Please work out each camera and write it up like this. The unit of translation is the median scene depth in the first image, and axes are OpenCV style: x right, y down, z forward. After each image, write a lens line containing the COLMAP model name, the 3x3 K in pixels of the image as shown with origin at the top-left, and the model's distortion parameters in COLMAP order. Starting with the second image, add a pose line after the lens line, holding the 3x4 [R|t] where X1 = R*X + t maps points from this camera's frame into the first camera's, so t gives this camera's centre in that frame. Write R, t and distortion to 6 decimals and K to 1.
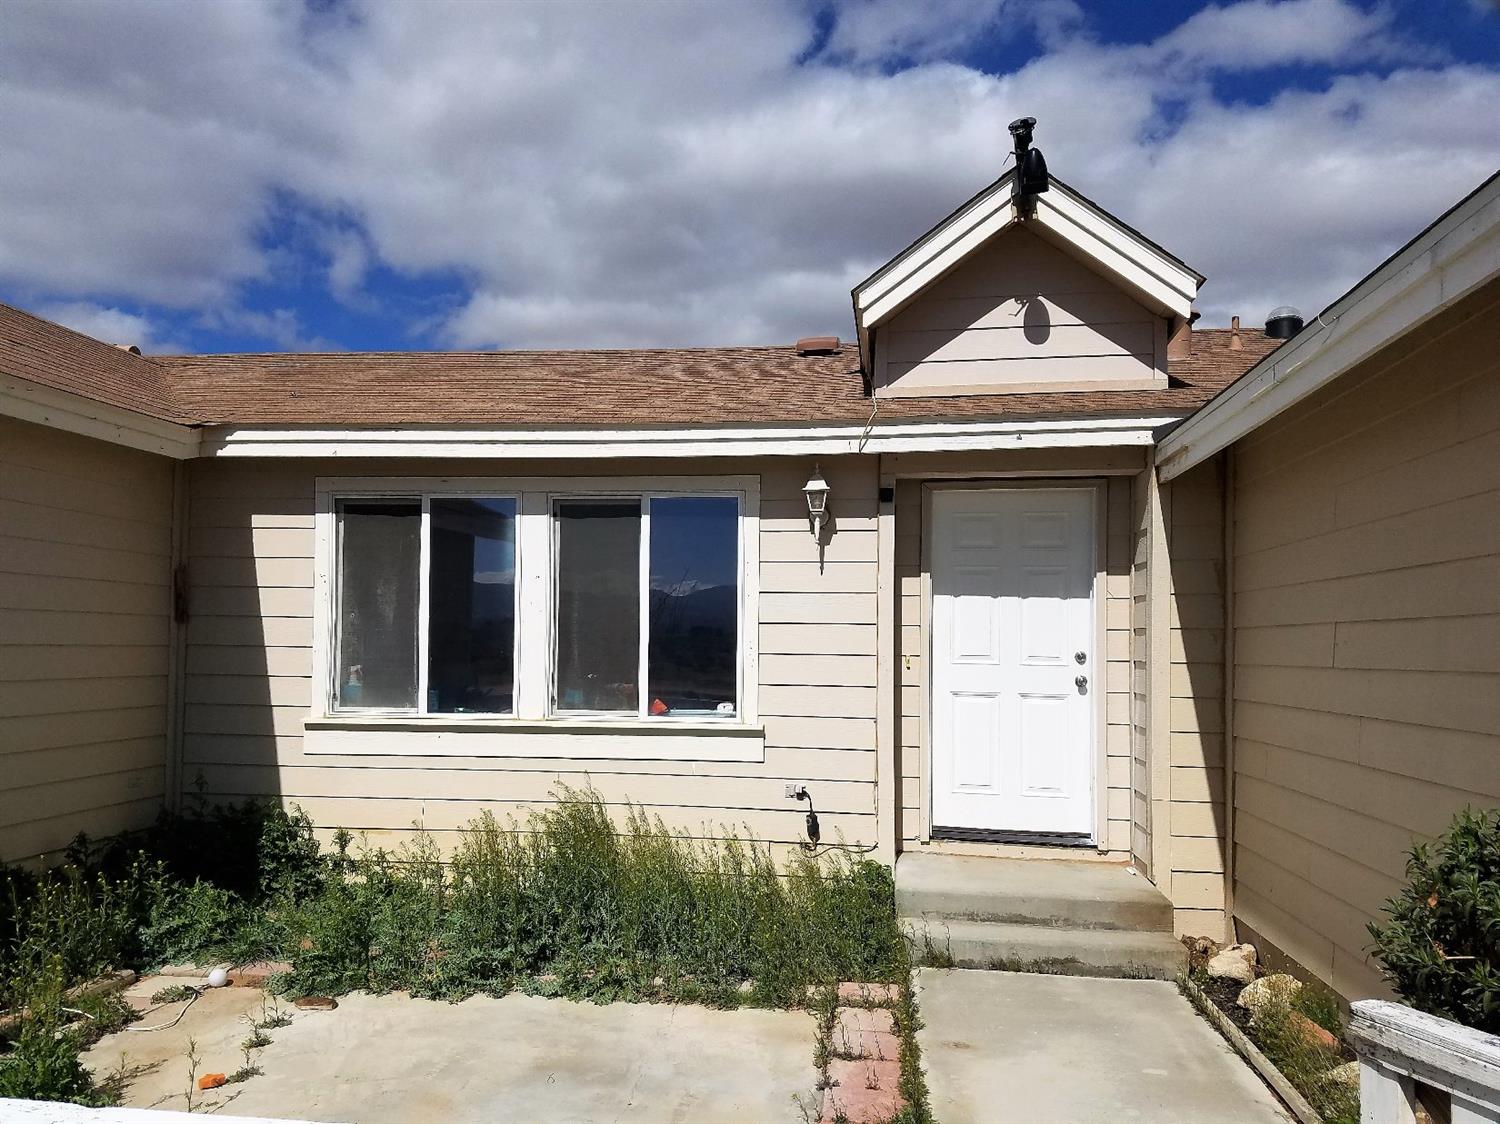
lens RADIAL K [[1133.7, 0, 750.5], [0, 1133.7, 598.3], [0, 0, 1]] dist [0.179544, -0.273899]
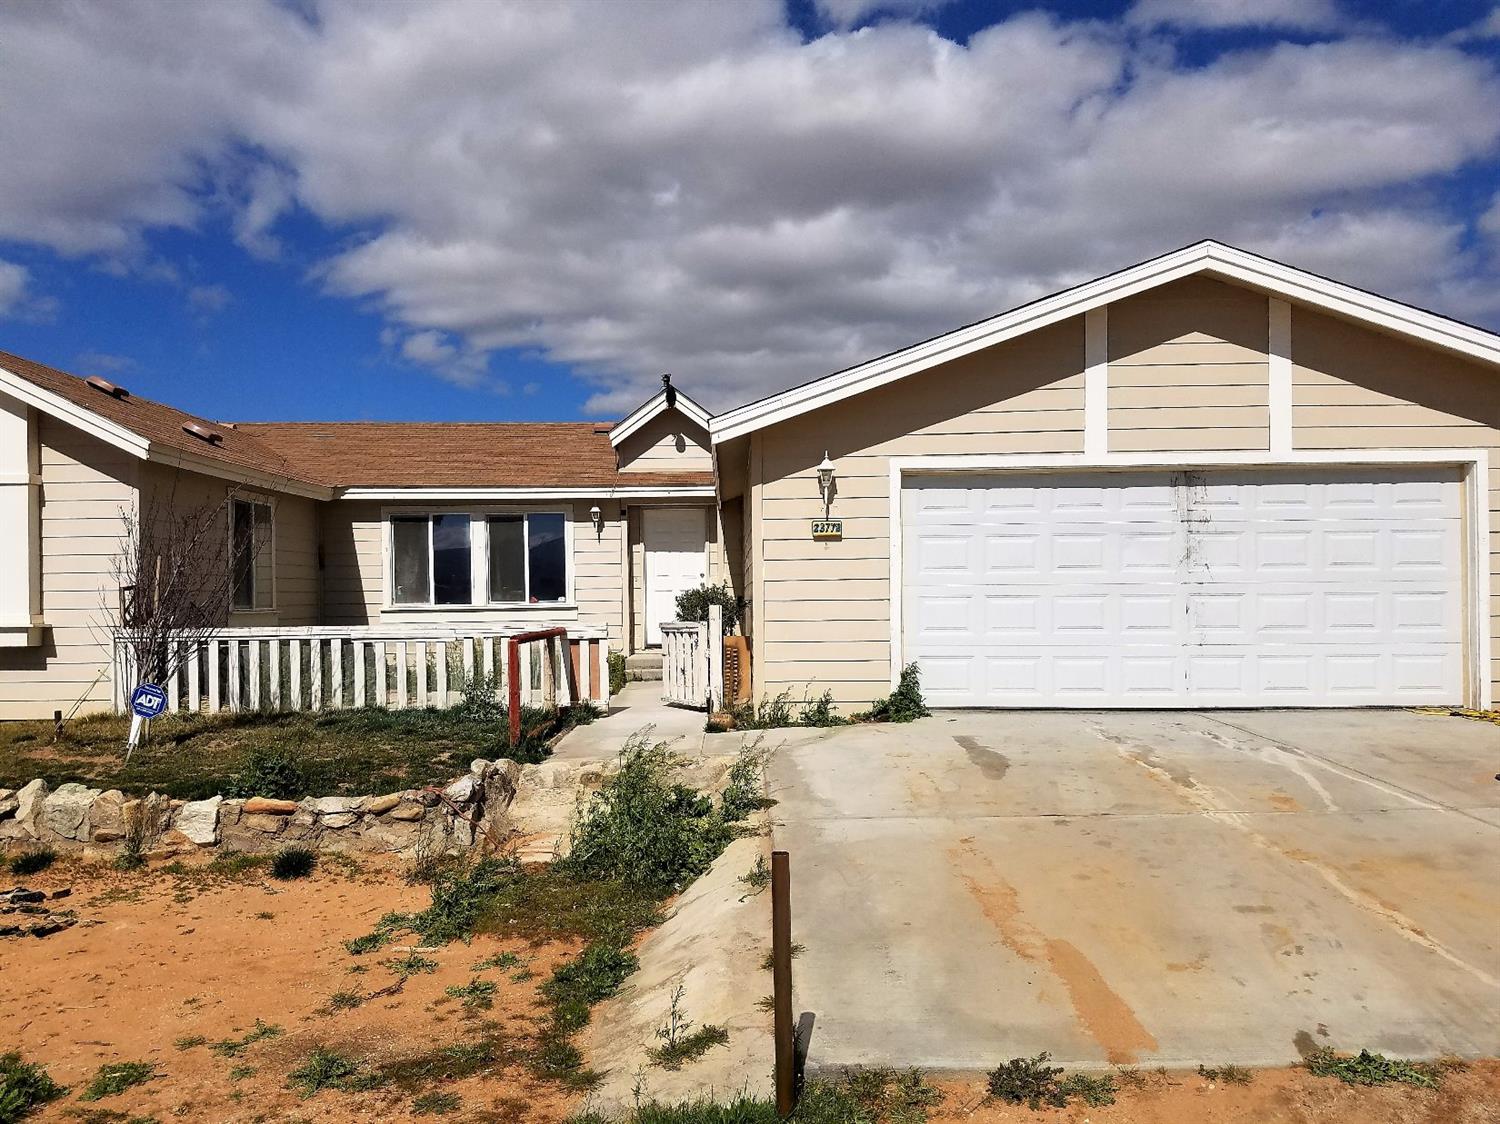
lens RADIAL K [[1136.1, 0, 744.8], [0, 1136.1, 604.6], [0, 0, 1]] dist [0.204999, -0.275661]
pose [[0.989478, -0.028369, 0.141876, 0.019641], [0.022275, 0.998767, 0.044359, 0.007584], [-0.142960, -0.040732, 0.988890, -1.528347]]
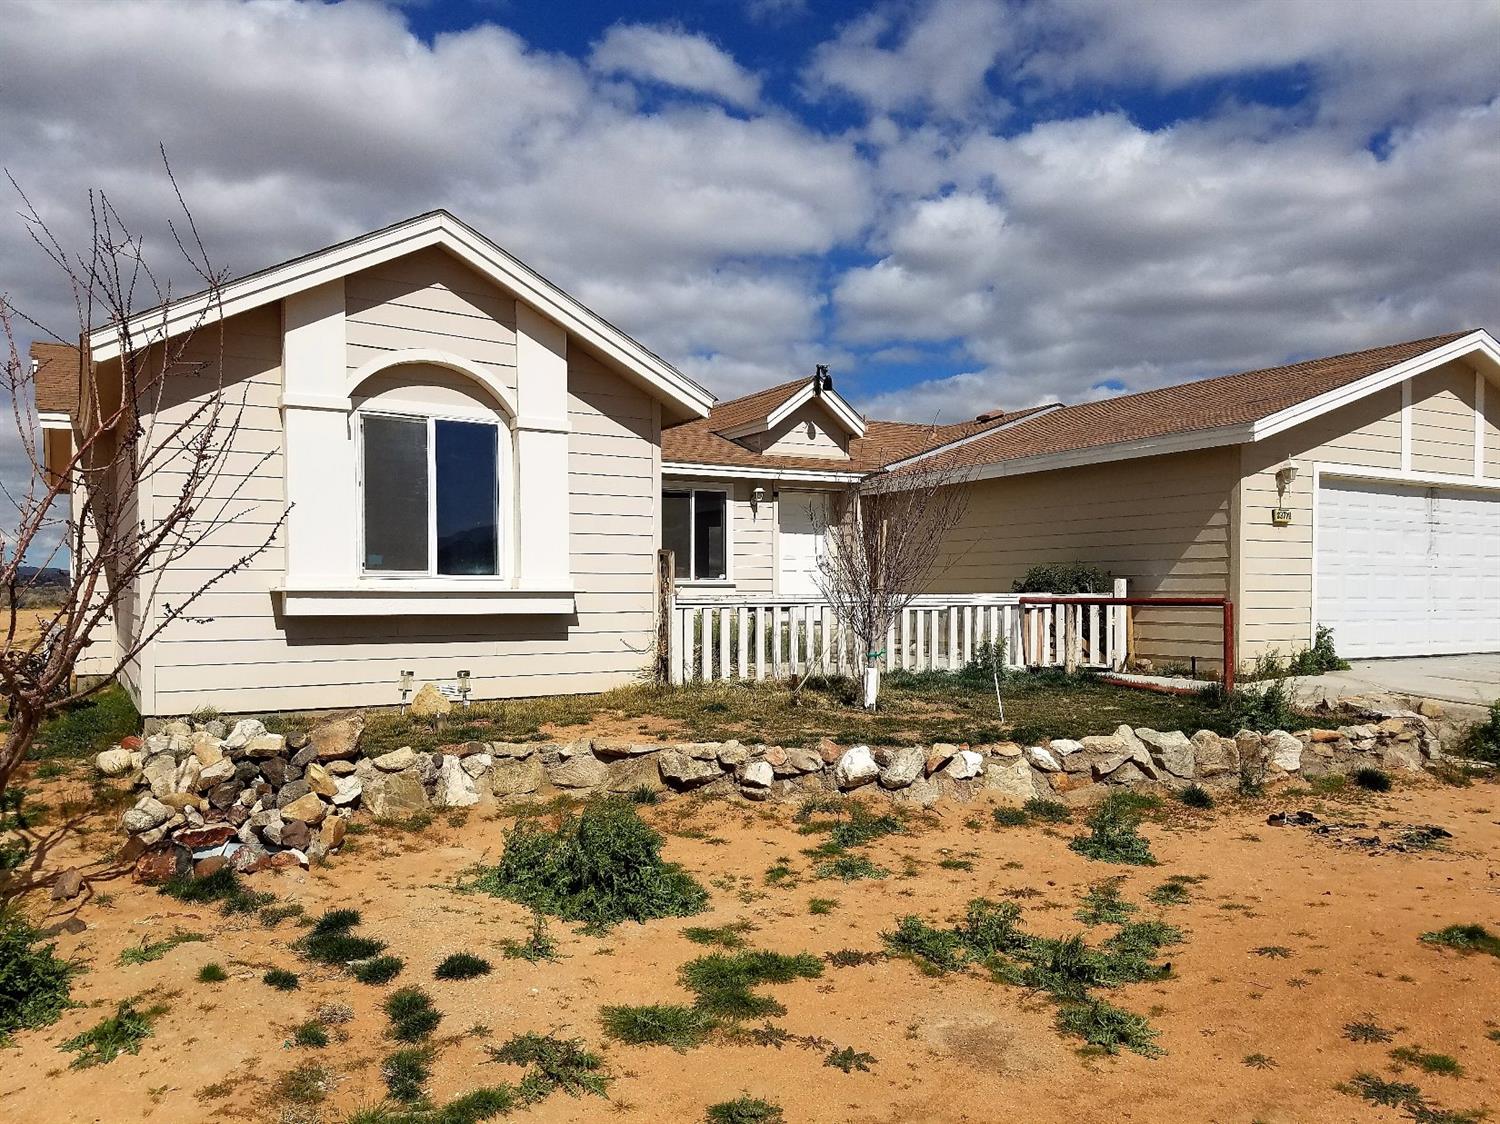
lens RADIAL K [[1133.7, 0, 750.5], [0, 1133.7, 598.3], [0, 0, 1]] dist [0.179544, -0.273899]
pose [[0.779033, -0.017517, 0.626739, -1.519053], [-0.009920, 0.999140, 0.040255, 0.042489], [-0.626905, -0.037578, 0.778189, -0.979842]]
